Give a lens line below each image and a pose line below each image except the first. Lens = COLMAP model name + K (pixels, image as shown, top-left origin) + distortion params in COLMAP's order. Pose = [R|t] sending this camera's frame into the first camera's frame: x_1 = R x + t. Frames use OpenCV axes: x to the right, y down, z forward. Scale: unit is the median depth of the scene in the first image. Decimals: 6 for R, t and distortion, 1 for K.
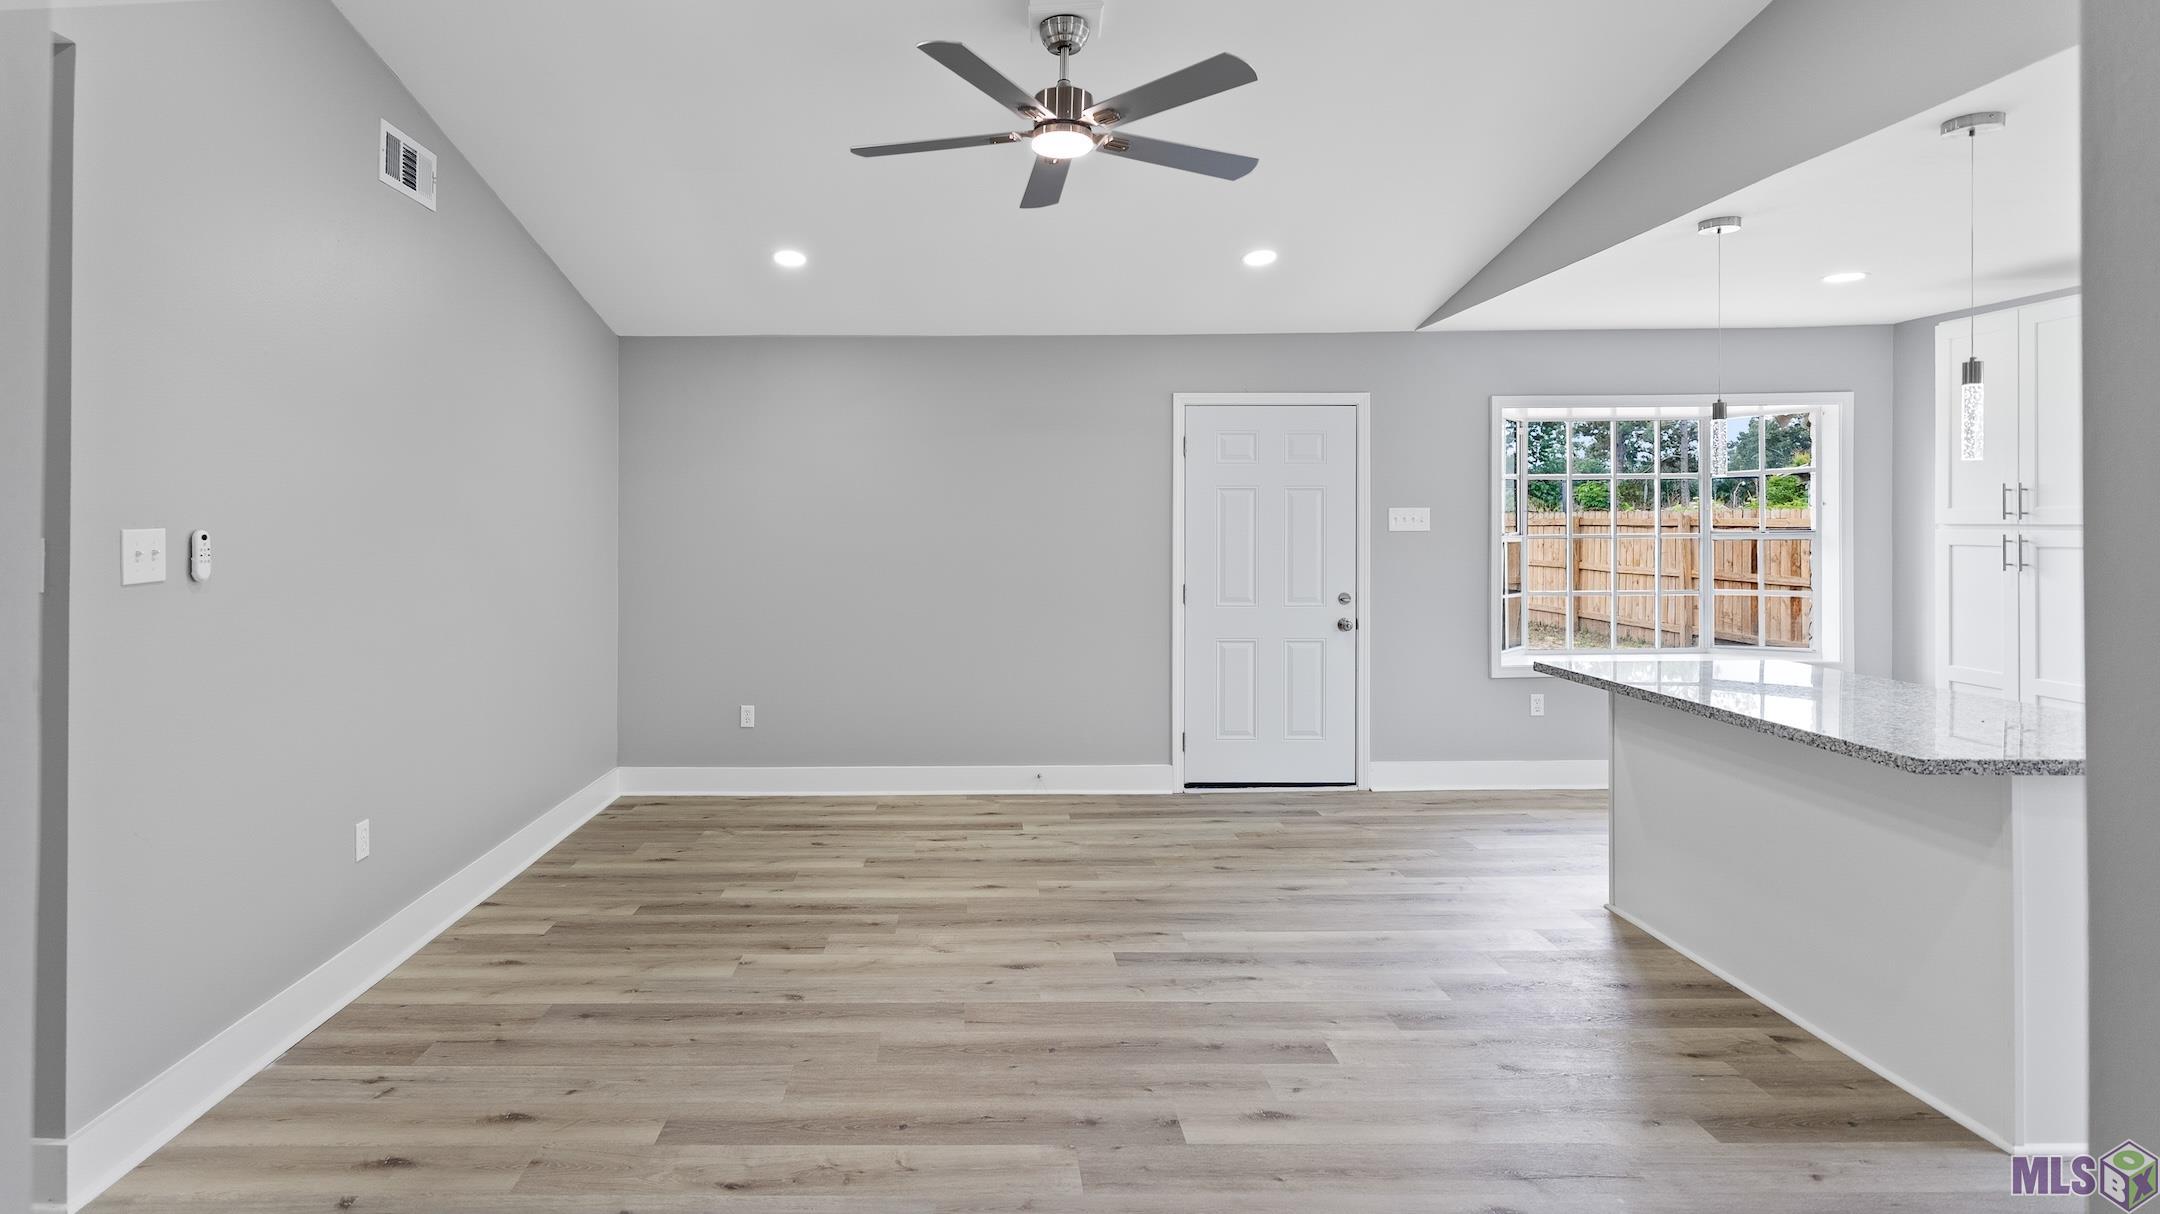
lens RADIAL K [[1065.9, 0, 1005.9], [0, 1065.9, 523.0], [0, 0, 1]] dist [-0.002934, 0.004455]
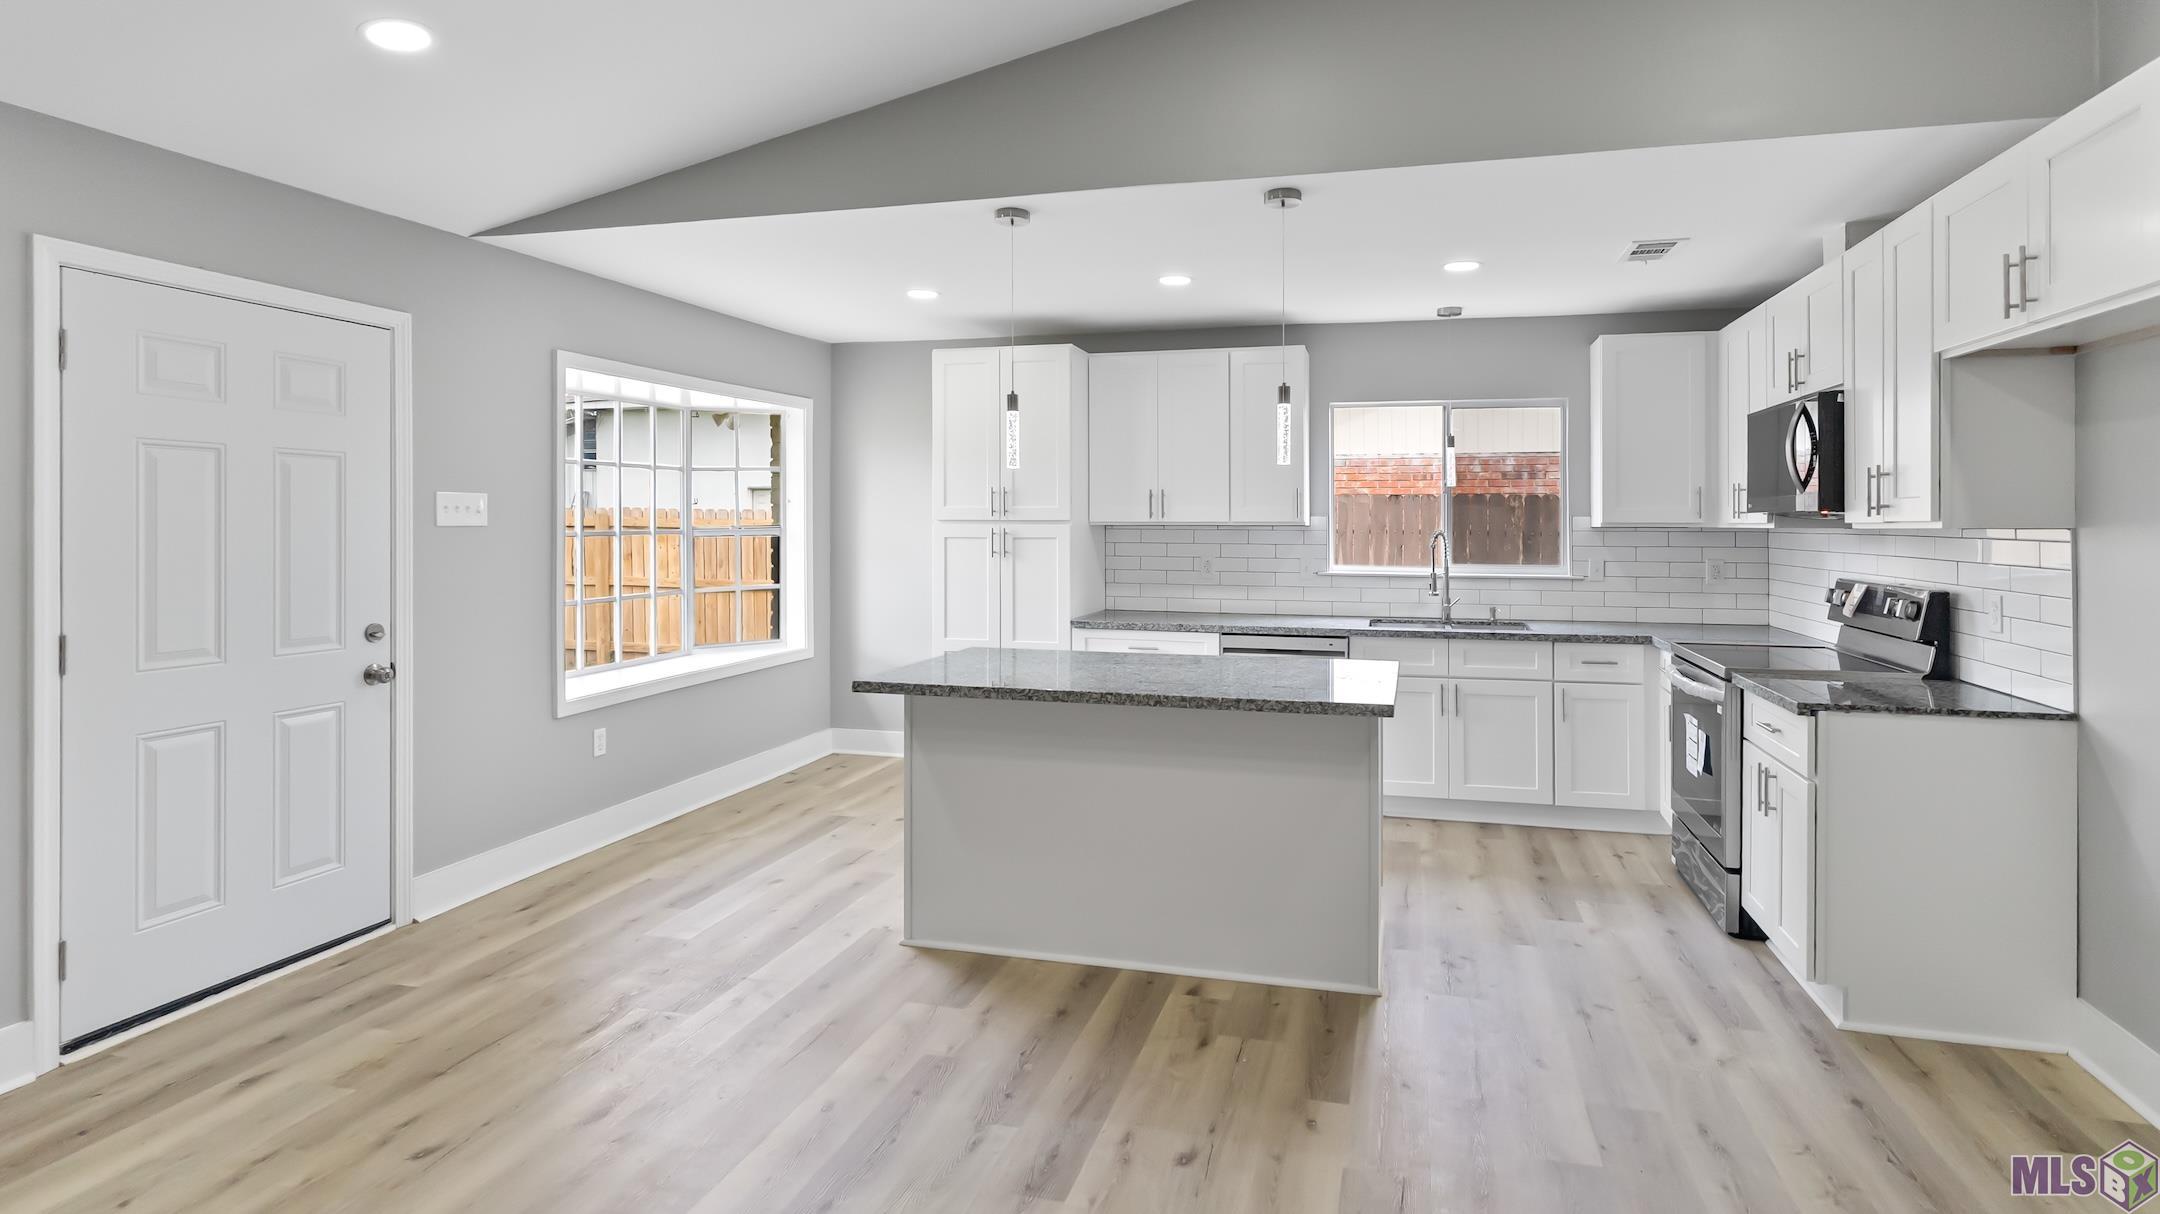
lens RADIAL K [[1065.9, 0, 1152.5], [0, 1065.9, 531.1], [0, 0, 1]] dist [-0.002934, 0.004455]
pose [[0.270454, -0.002676, 0.962729, -0.207265], [-0.002412, 0.999991, 0.003458, 0.009581], [-0.962730, -0.003258, 0.270445, 0.488657]]
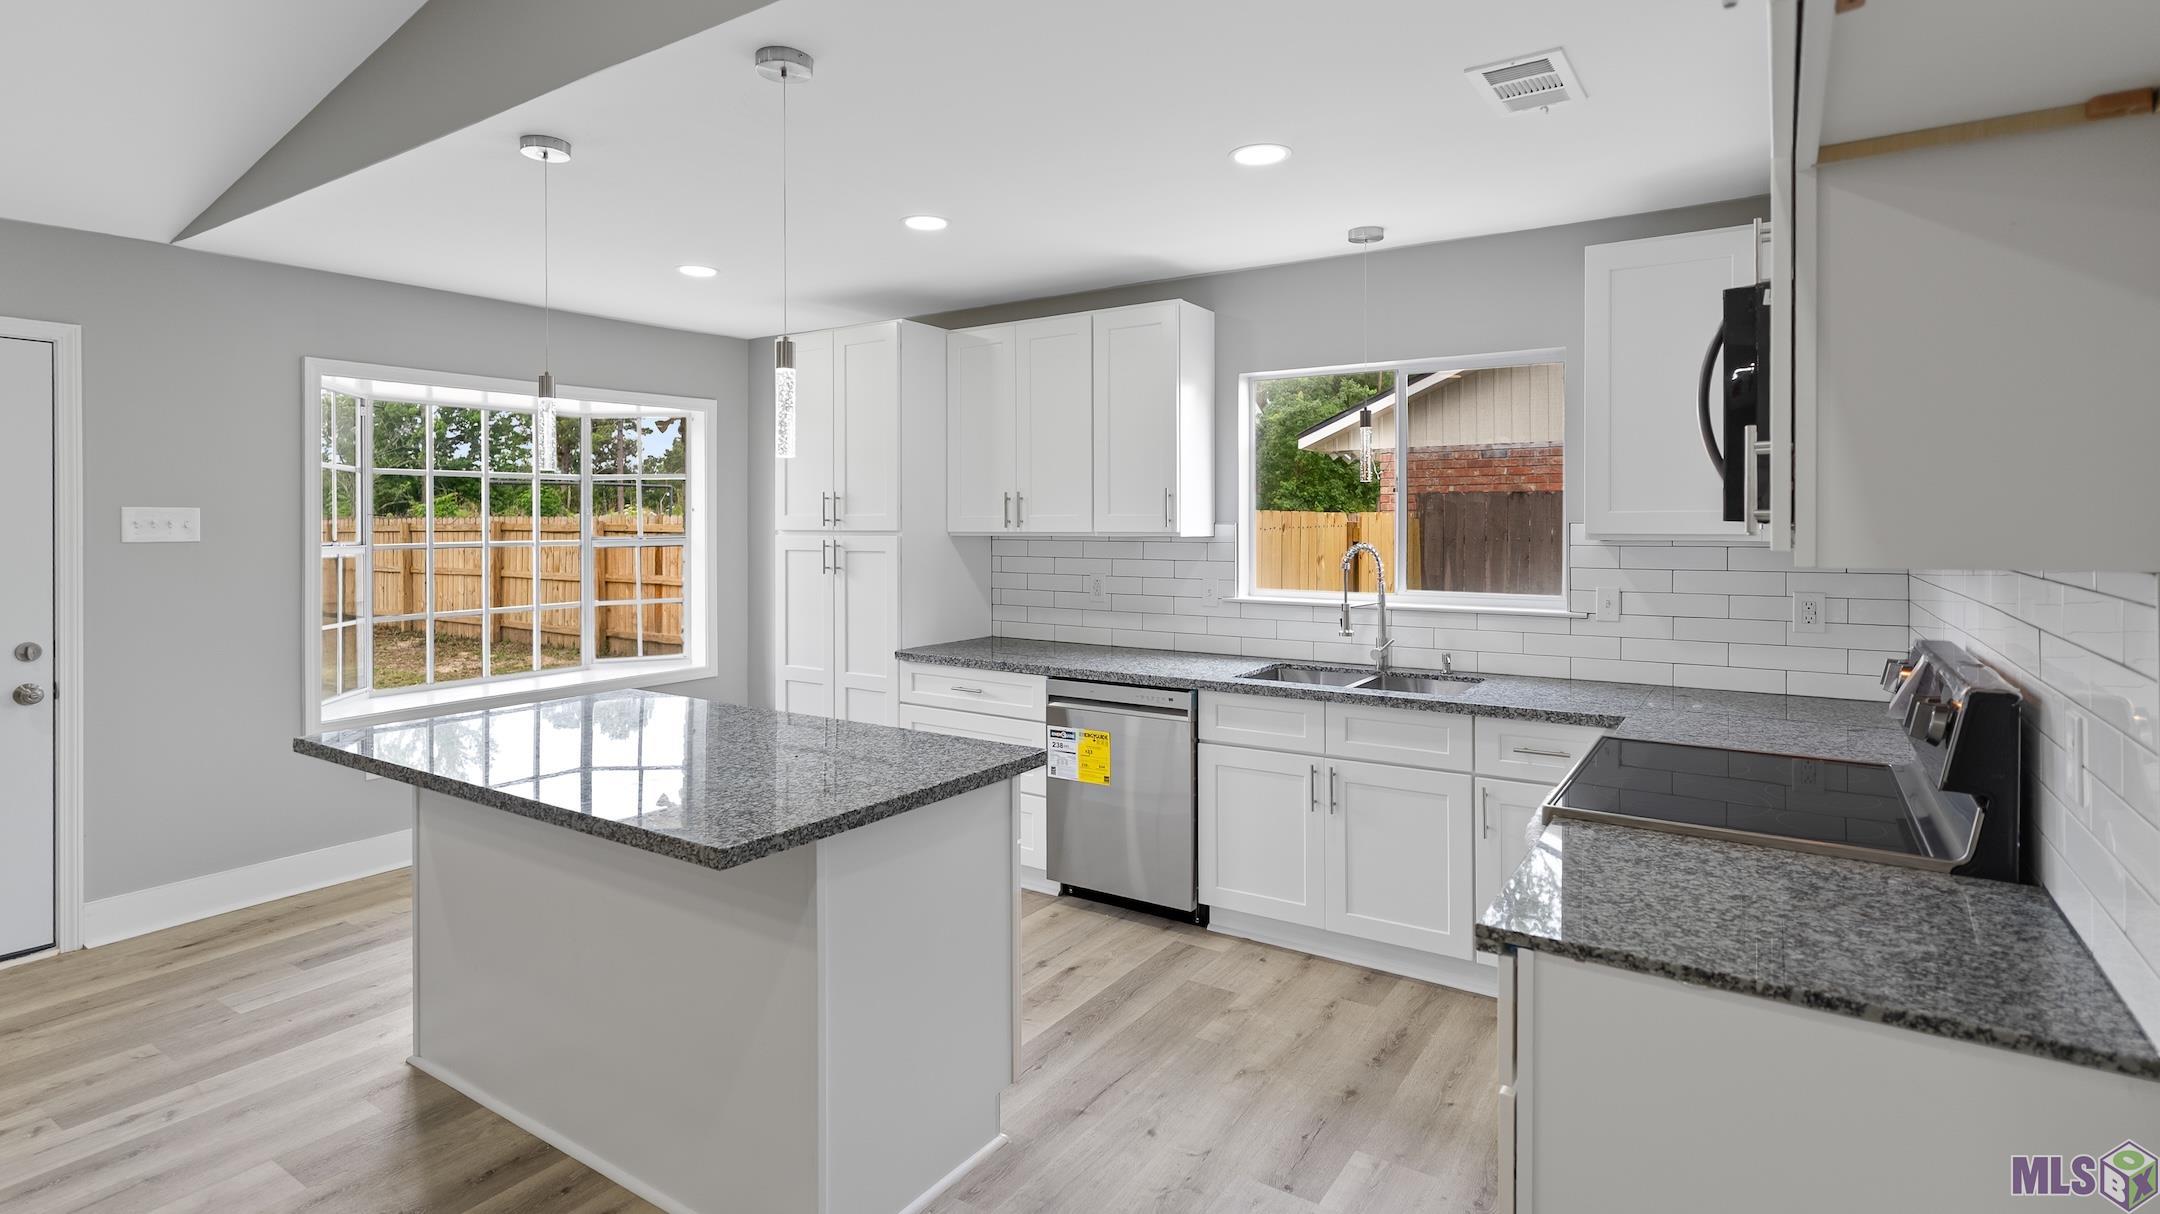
lens RADIAL K [[1065.9, 0, 1043.9], [0, 1065.9, 535.3], [0, 0, 1]] dist [-0.002934, 0.004455]
pose [[0.584203, -0.005969, 0.811585, 0.201566], [0.000669, 0.999976, 0.006873, -0.000974], [-0.811607, -0.003473, 0.584193, 0.201340]]
